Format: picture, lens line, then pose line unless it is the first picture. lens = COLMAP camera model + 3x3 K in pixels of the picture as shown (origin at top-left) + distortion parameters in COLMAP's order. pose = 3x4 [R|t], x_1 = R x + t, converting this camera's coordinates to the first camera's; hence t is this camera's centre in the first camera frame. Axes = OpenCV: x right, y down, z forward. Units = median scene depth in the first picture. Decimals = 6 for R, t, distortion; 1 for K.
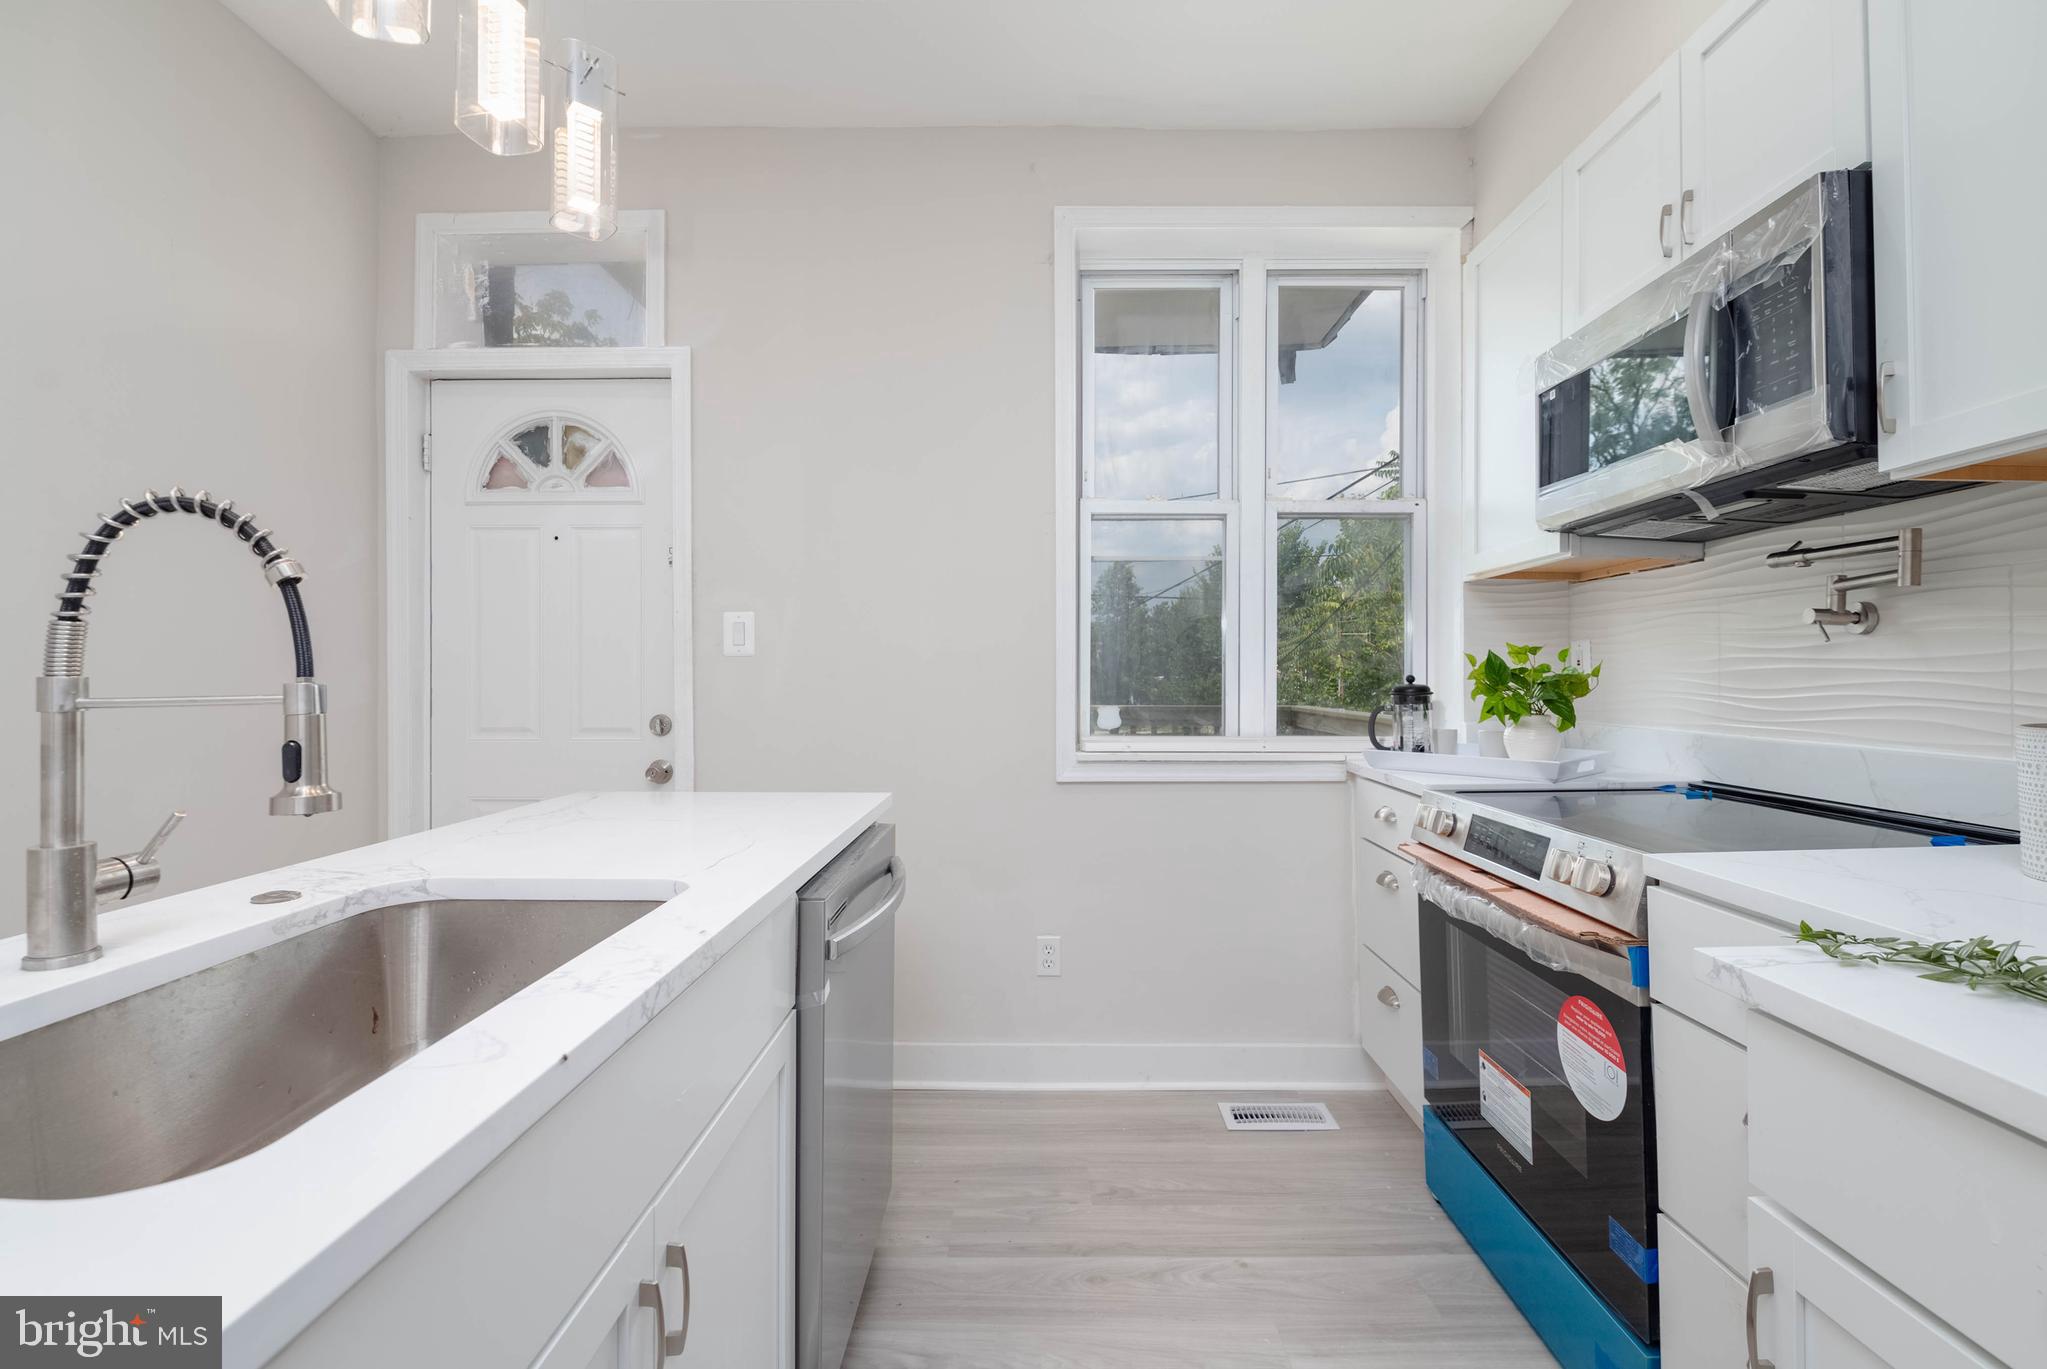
lens RADIAL K [[880.6, 0, 1028.7], [0, 880.6, 668.9], [0, 0, 1]] dist [0.001537, -0.004748]
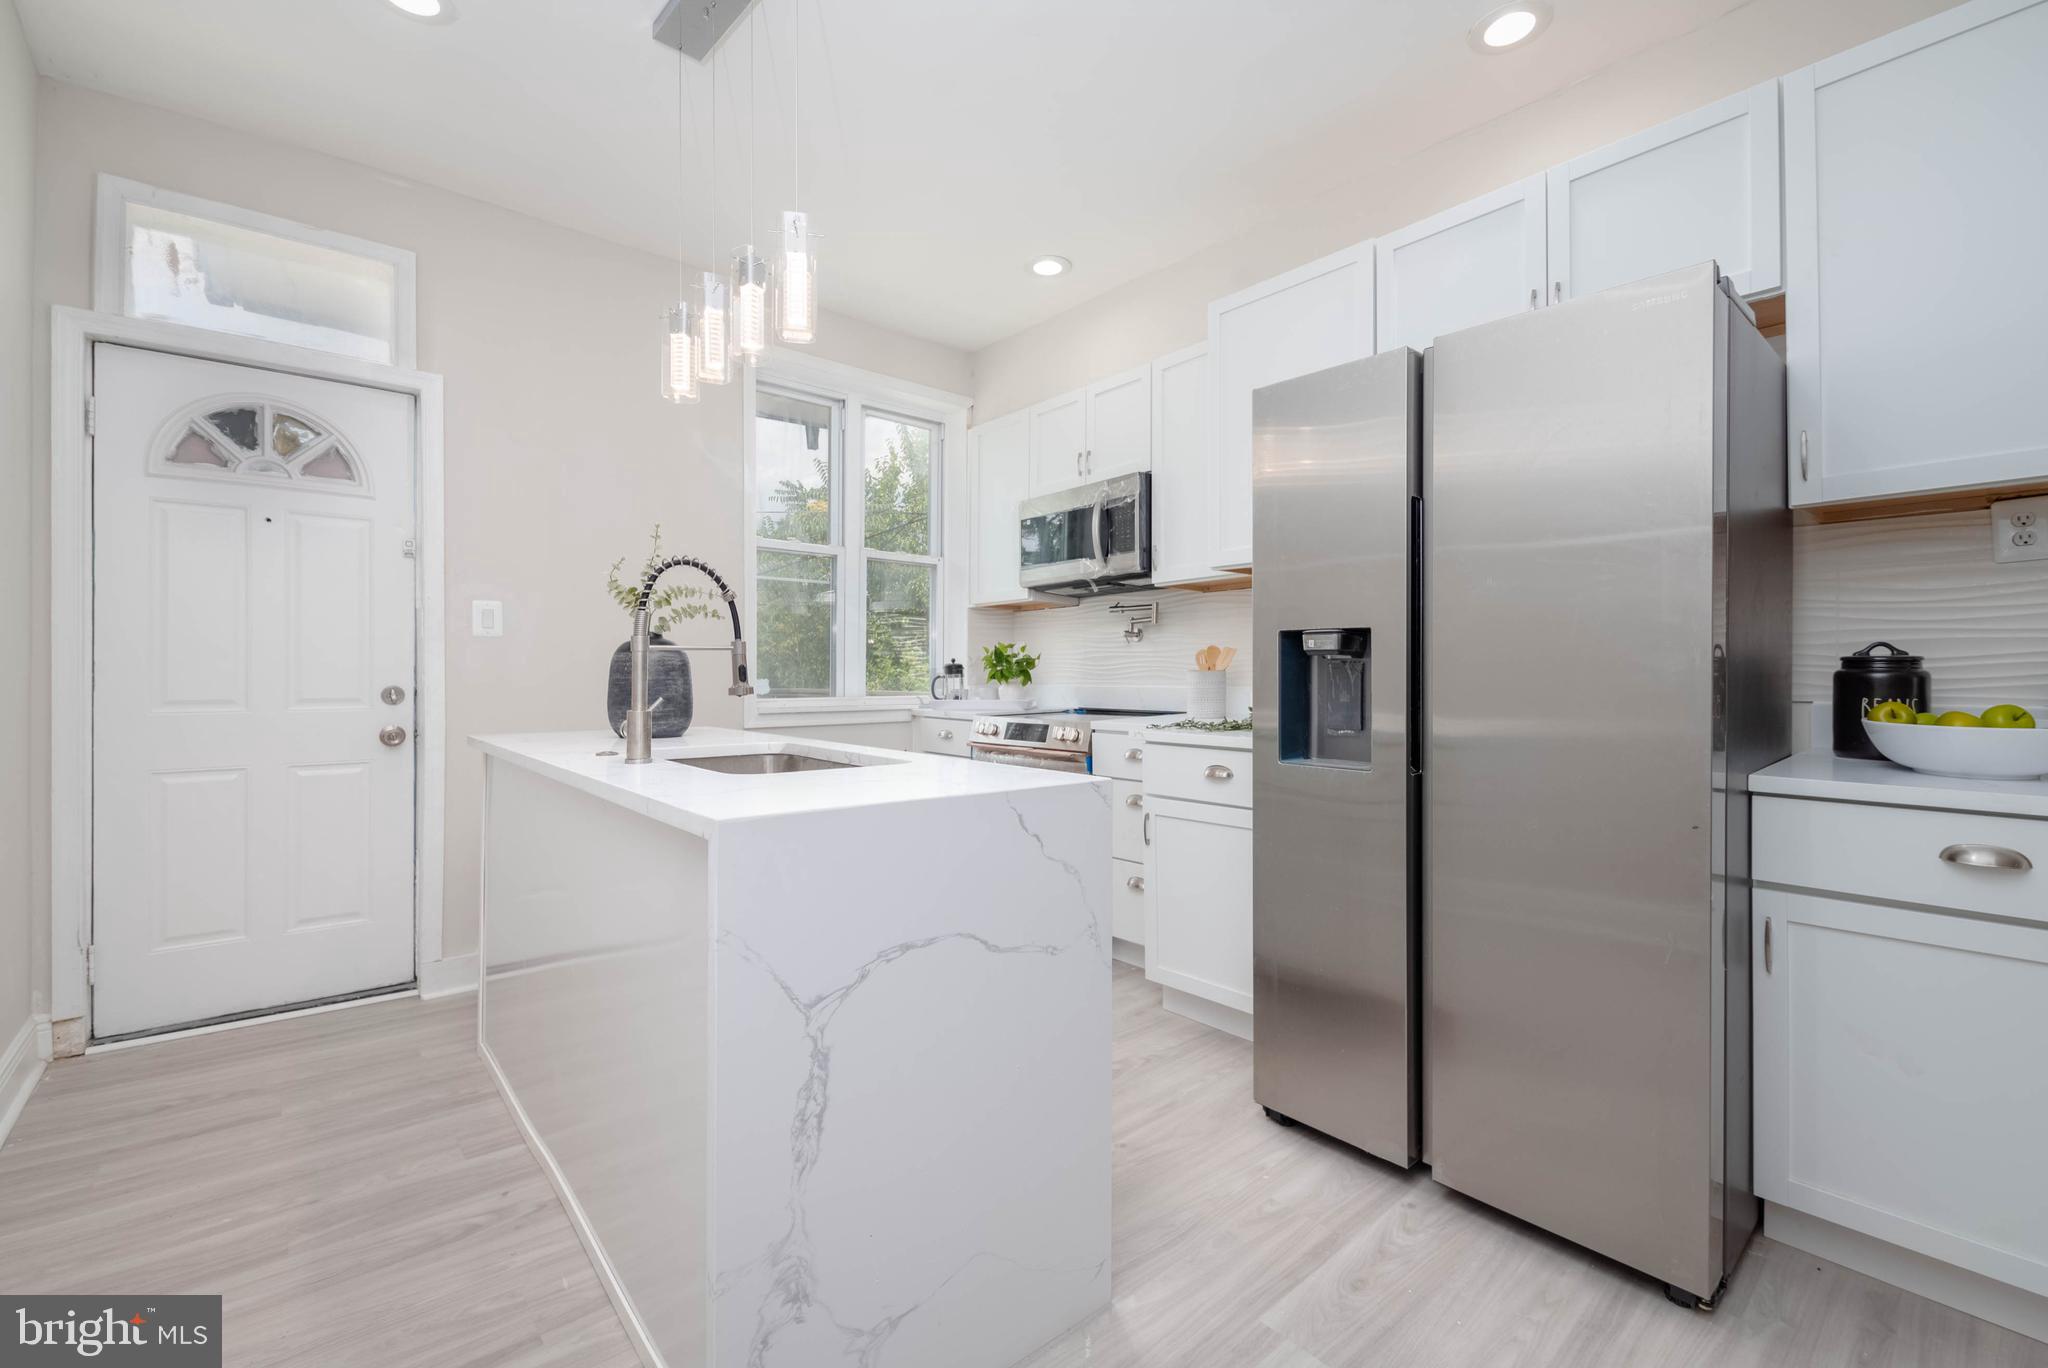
lens RADIAL K [[881.0, 0, 1029.2], [0, 881.0, 668.4], [0, 0, 1]] dist [0.001537, -0.004748]
pose [[0.753278, 0.006953, 0.657665, -0.690437], [-0.006065, 0.999975, -0.003625, 0.036444], [-0.657674, -0.001258, 0.753302, -0.506993]]
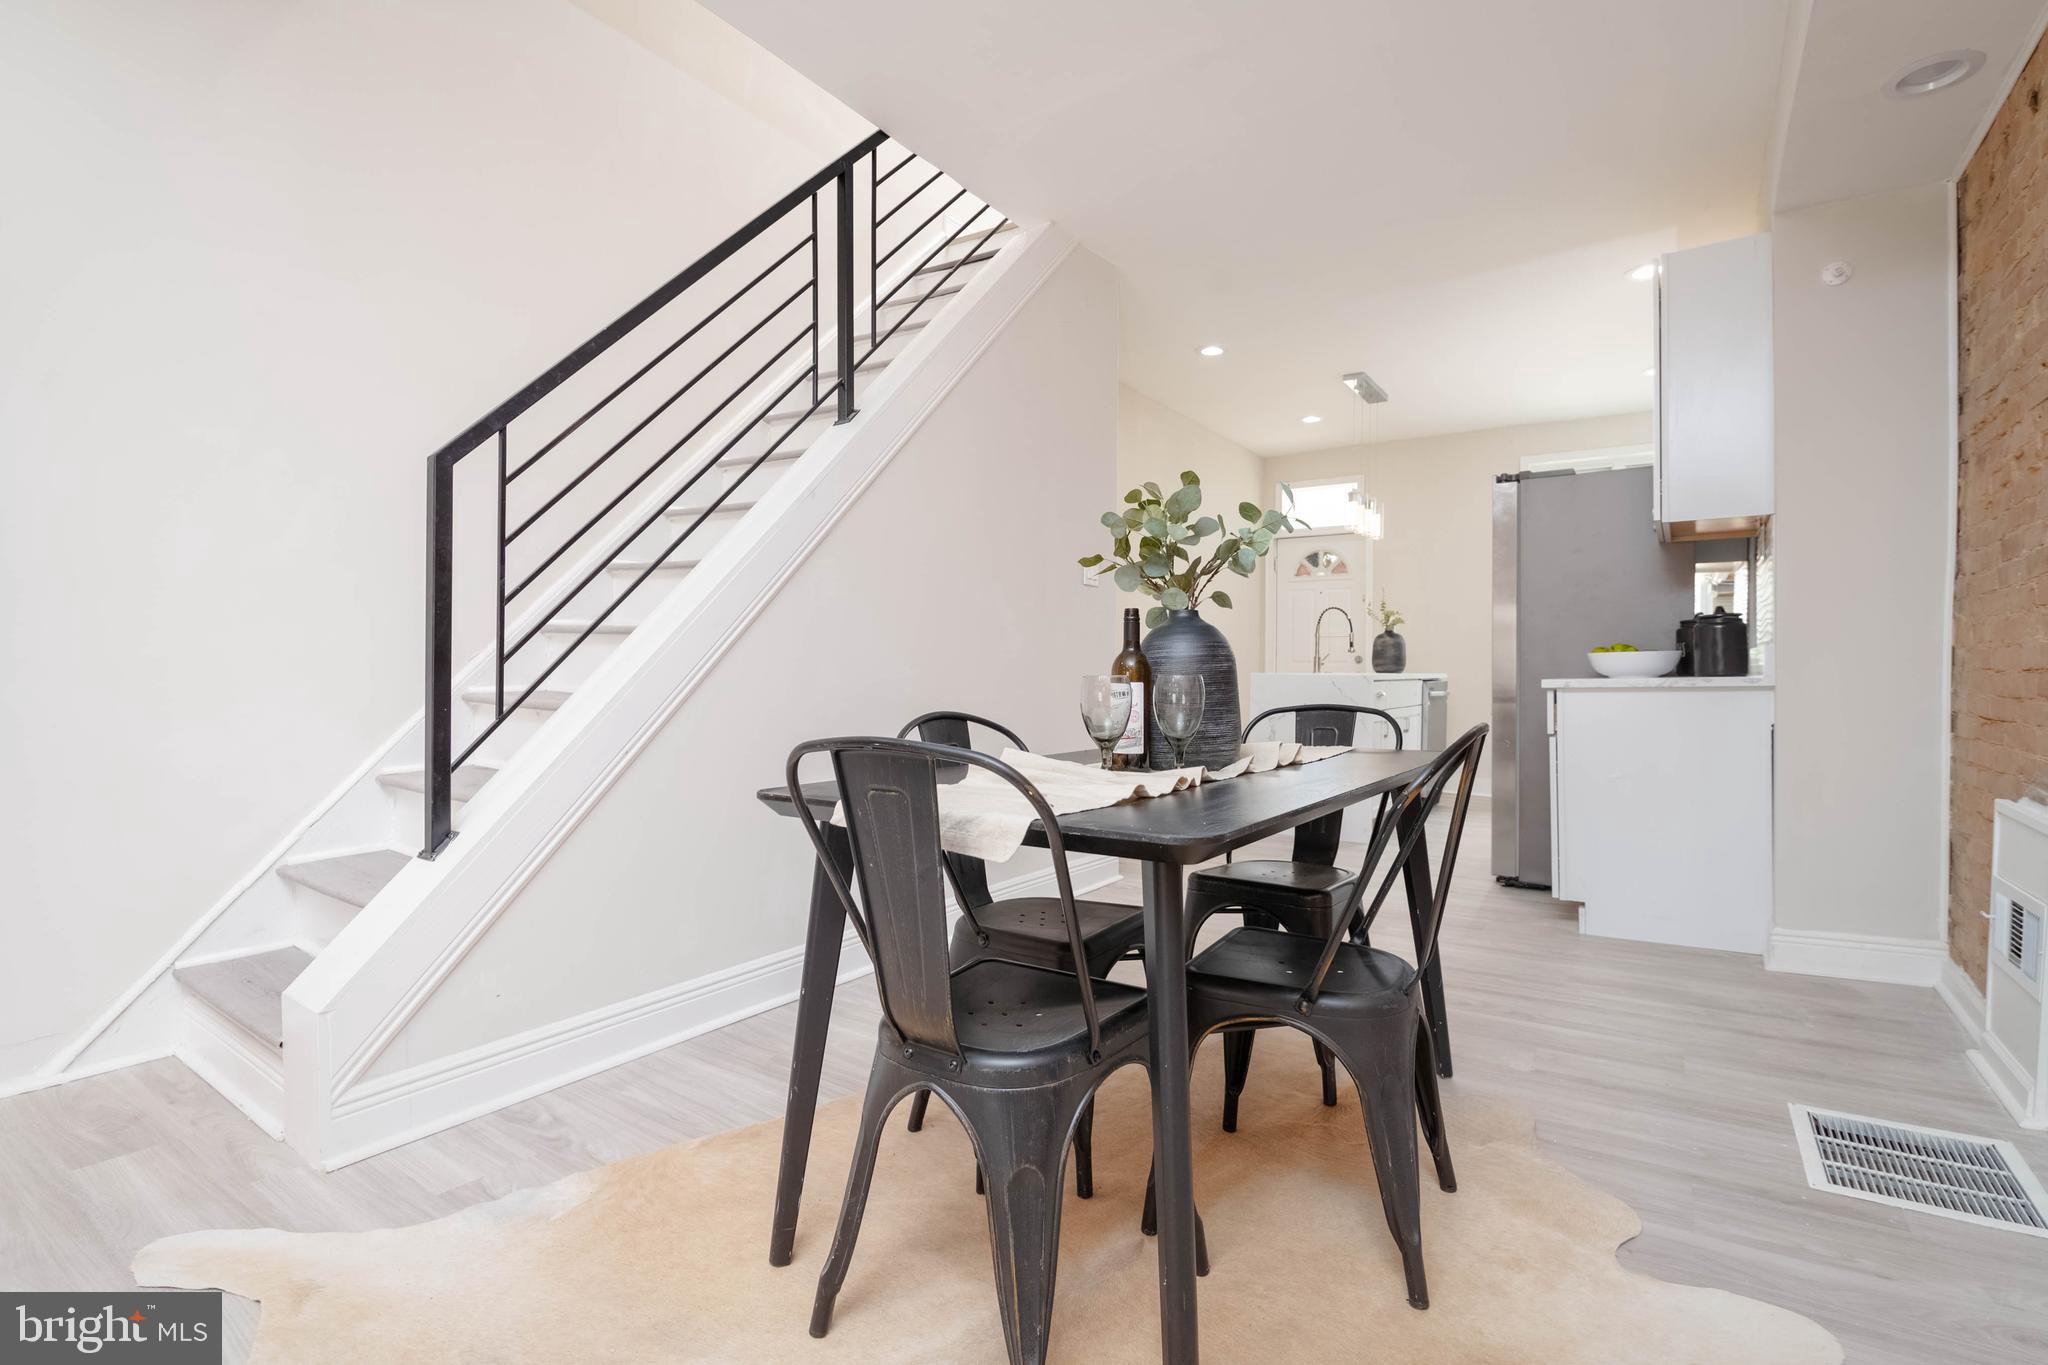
lens RADIAL K [[928.2, 0, 1031.7], [0, 928.2, 662.0], [0, 0, 1]] dist [0.026028, -0.008748]
pose [[0.822108, 0.002310, -0.569328, 0.489093], [-0.004288, 0.999989, -0.002134, 0.100663], [0.569316, 0.004196, 0.822108, -2.462540]]
